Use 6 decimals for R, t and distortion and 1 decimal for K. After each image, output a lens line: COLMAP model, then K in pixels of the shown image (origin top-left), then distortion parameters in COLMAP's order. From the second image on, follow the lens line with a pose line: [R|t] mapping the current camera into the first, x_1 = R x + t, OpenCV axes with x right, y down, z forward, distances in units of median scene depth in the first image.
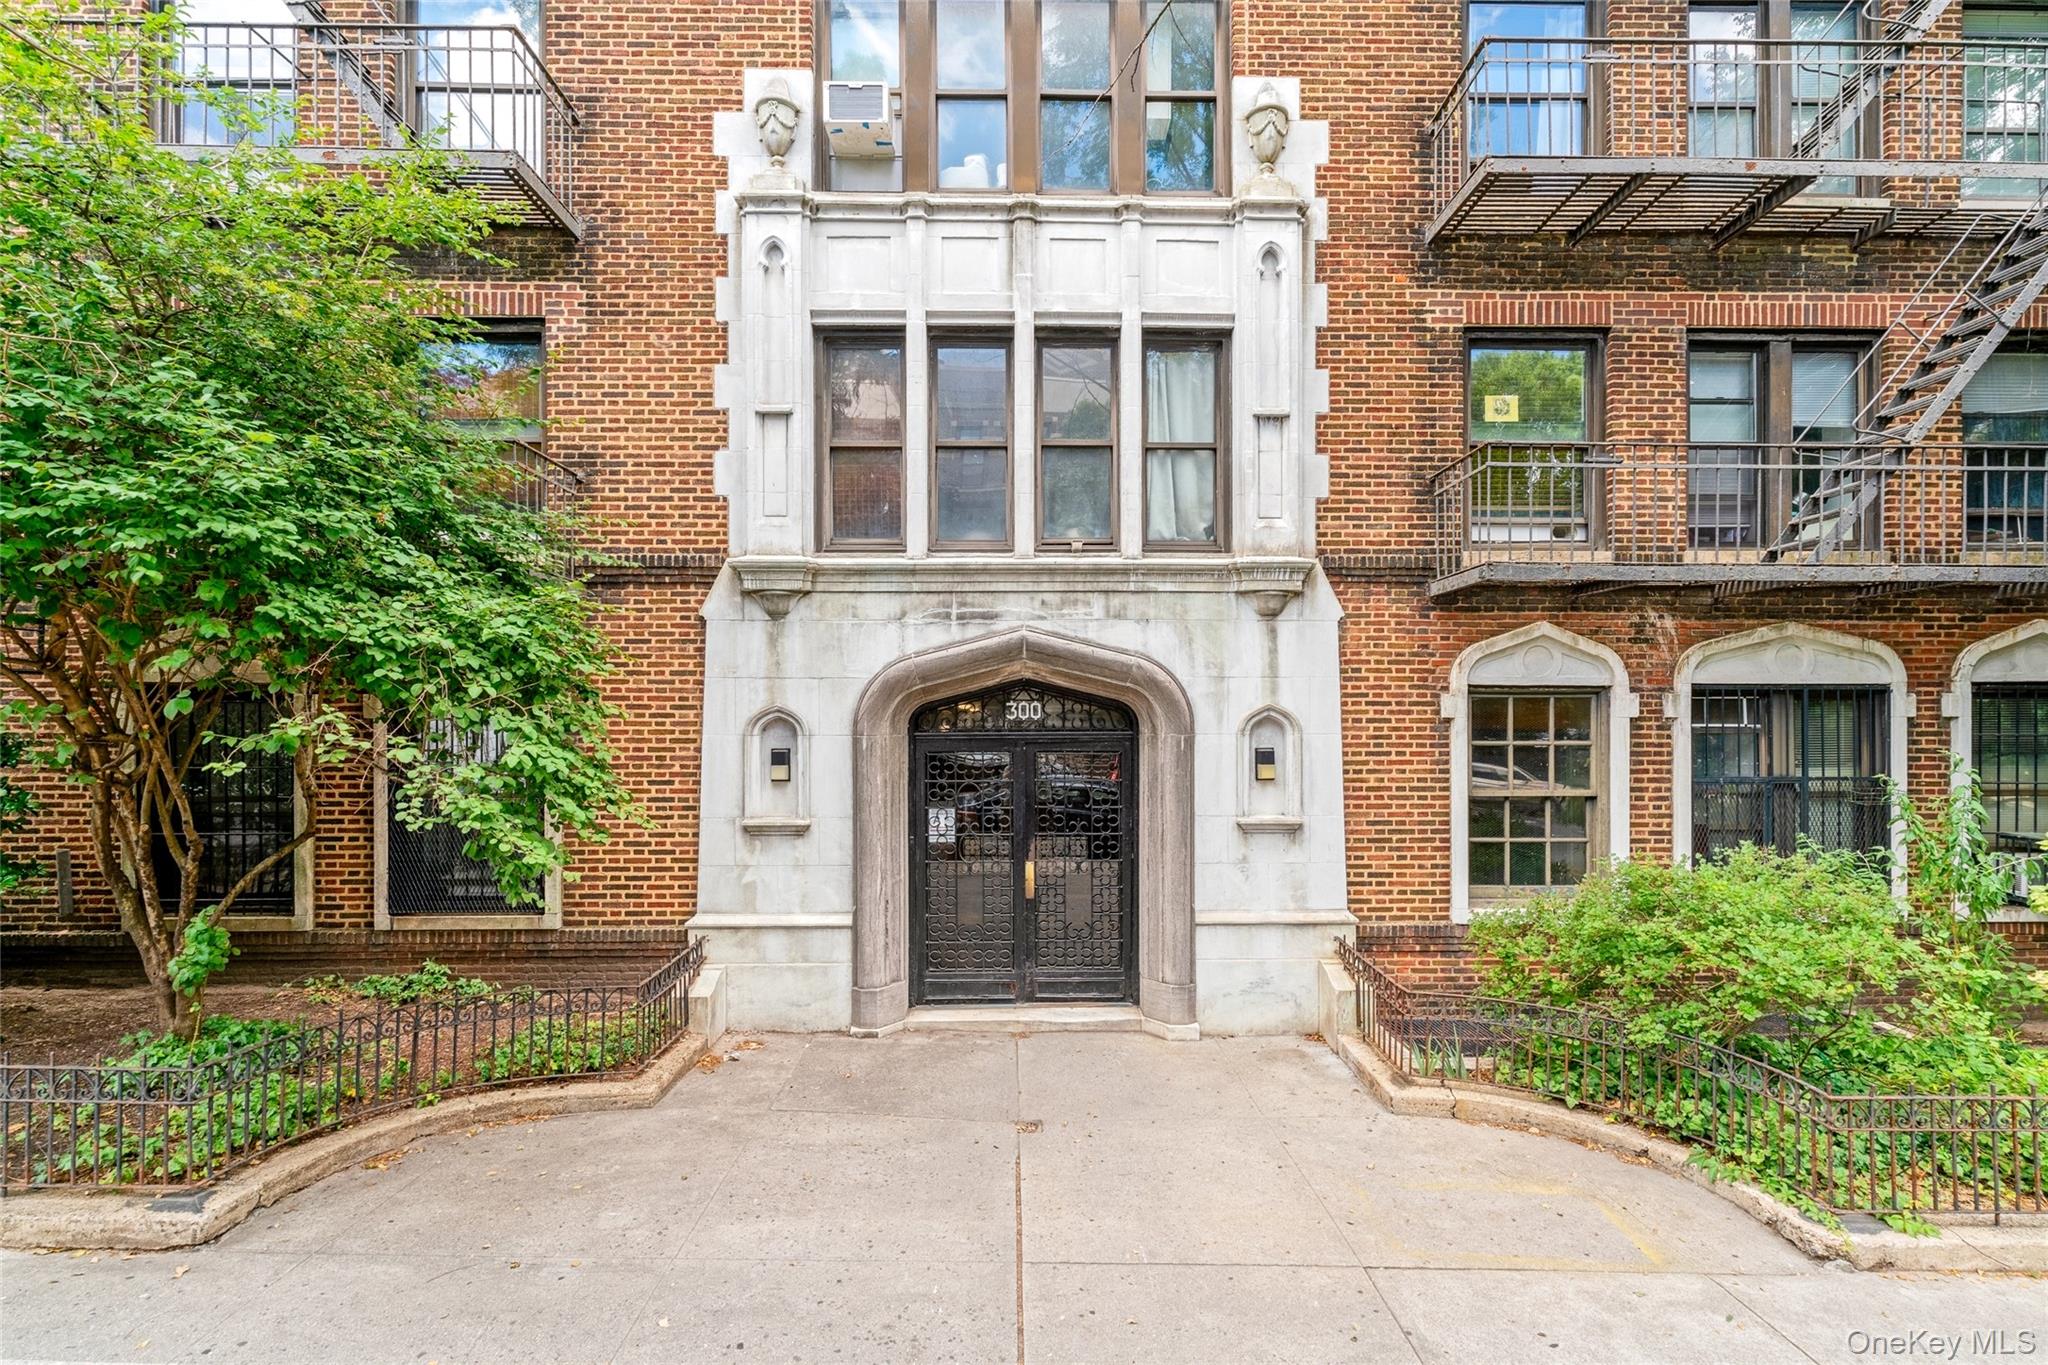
lens RADIAL K [[993.1, 0, 1016.1], [0, 993.1, 648.2], [0, 0, 1]] dist [0.002222, -0.000136]
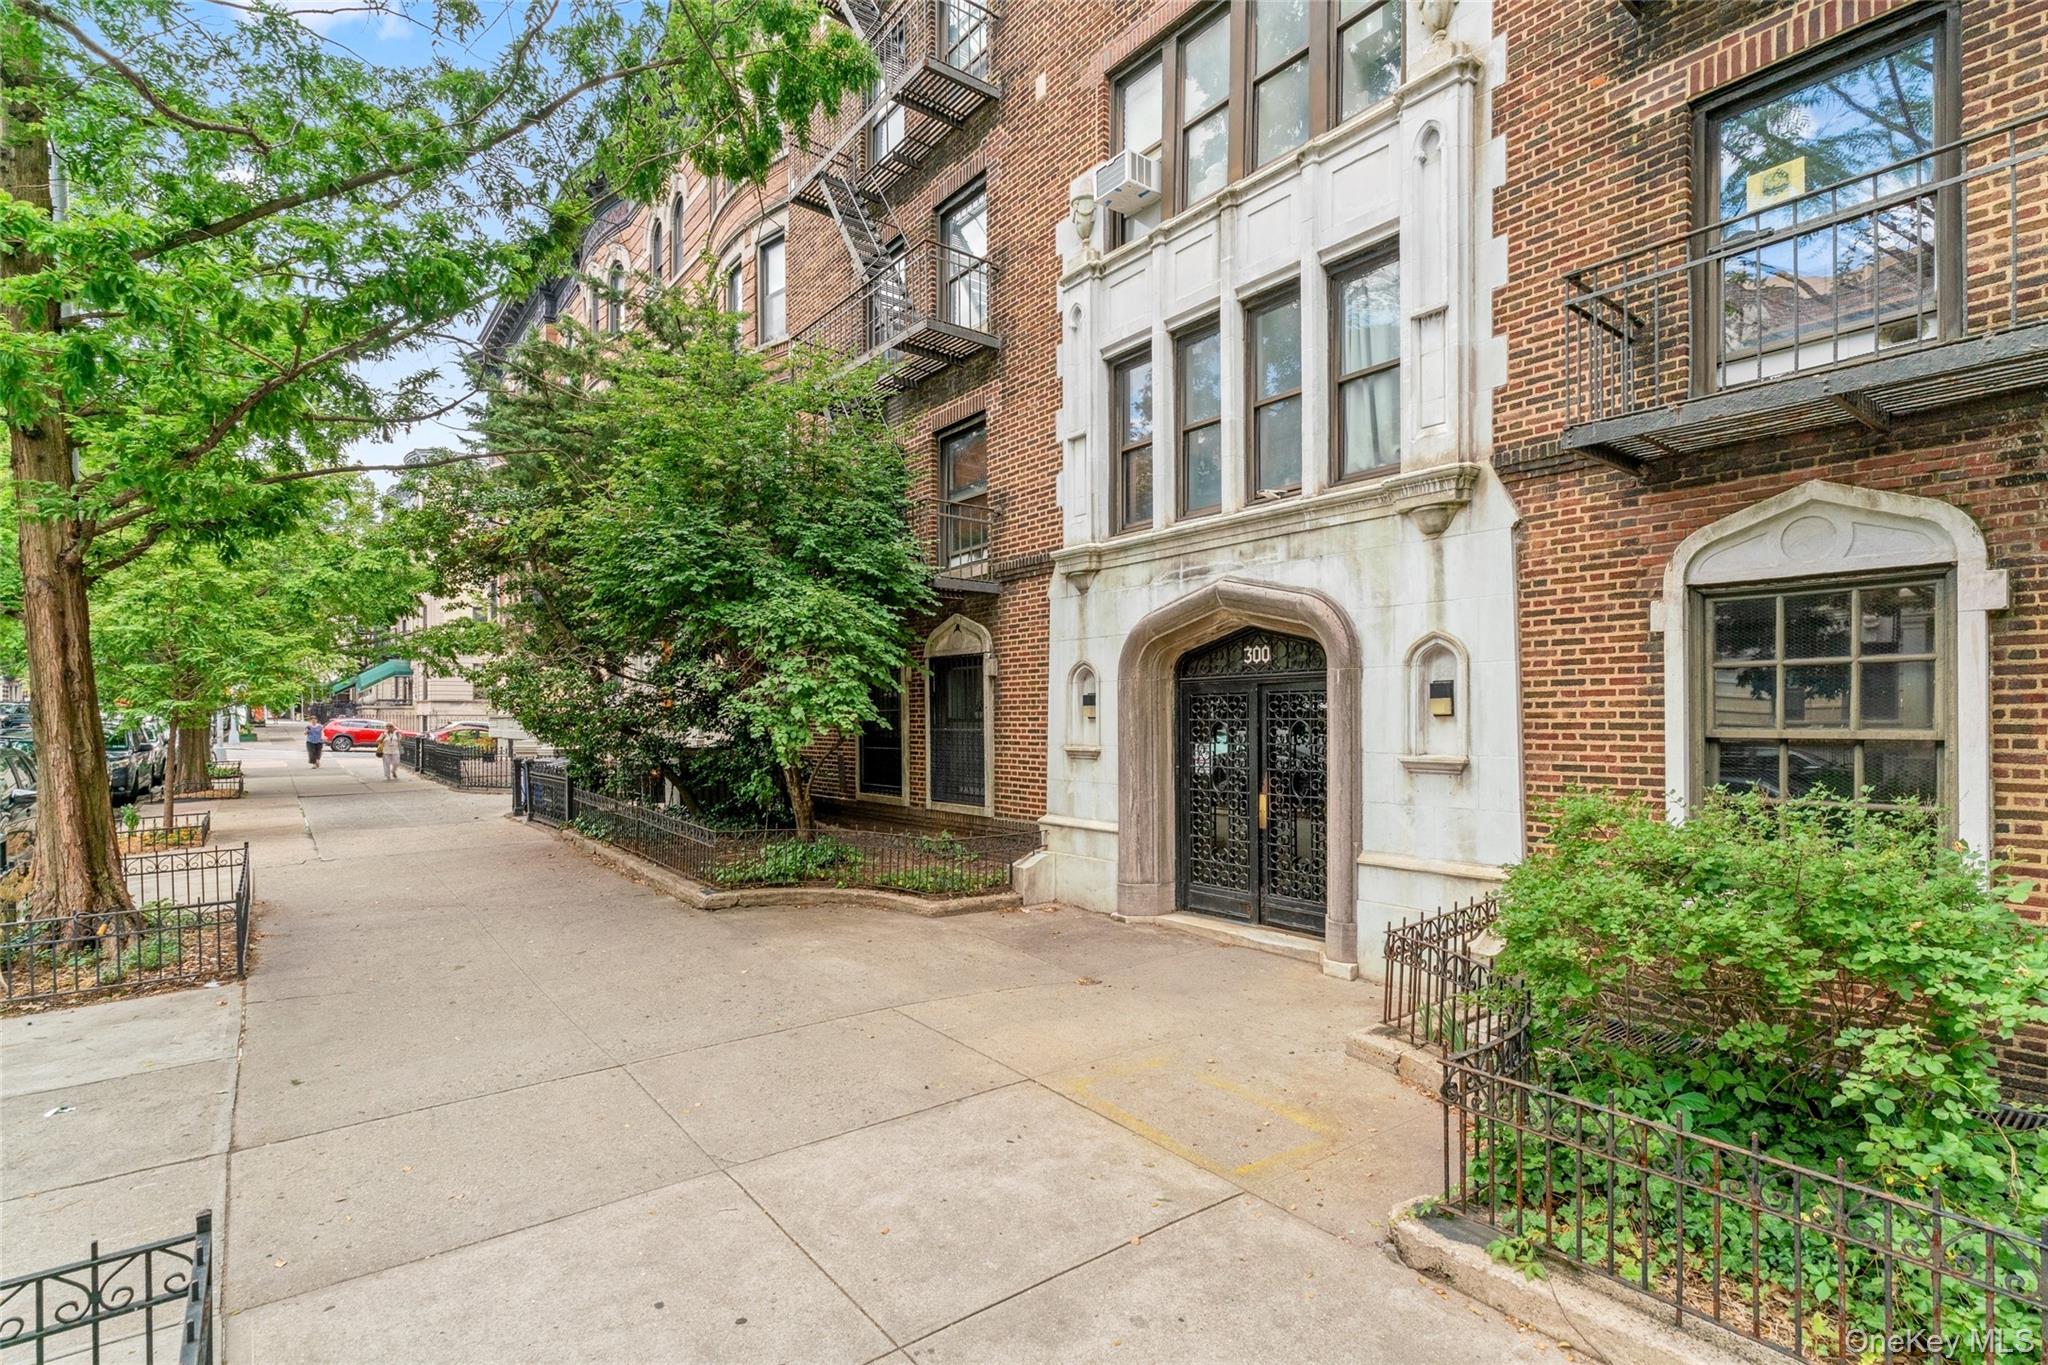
lens RADIAL K [[996.9, 0, 1025.0], [0, 996.9, 637.2], [0, 0, 1]] dist [0.001474, 0.000224]
pose [[0.587088, -0.067996, -0.806662, 0.758742], [0.056672, 0.997474, -0.042834, 0.078658], [0.807537, -0.020568, 0.589458, 0.164592]]
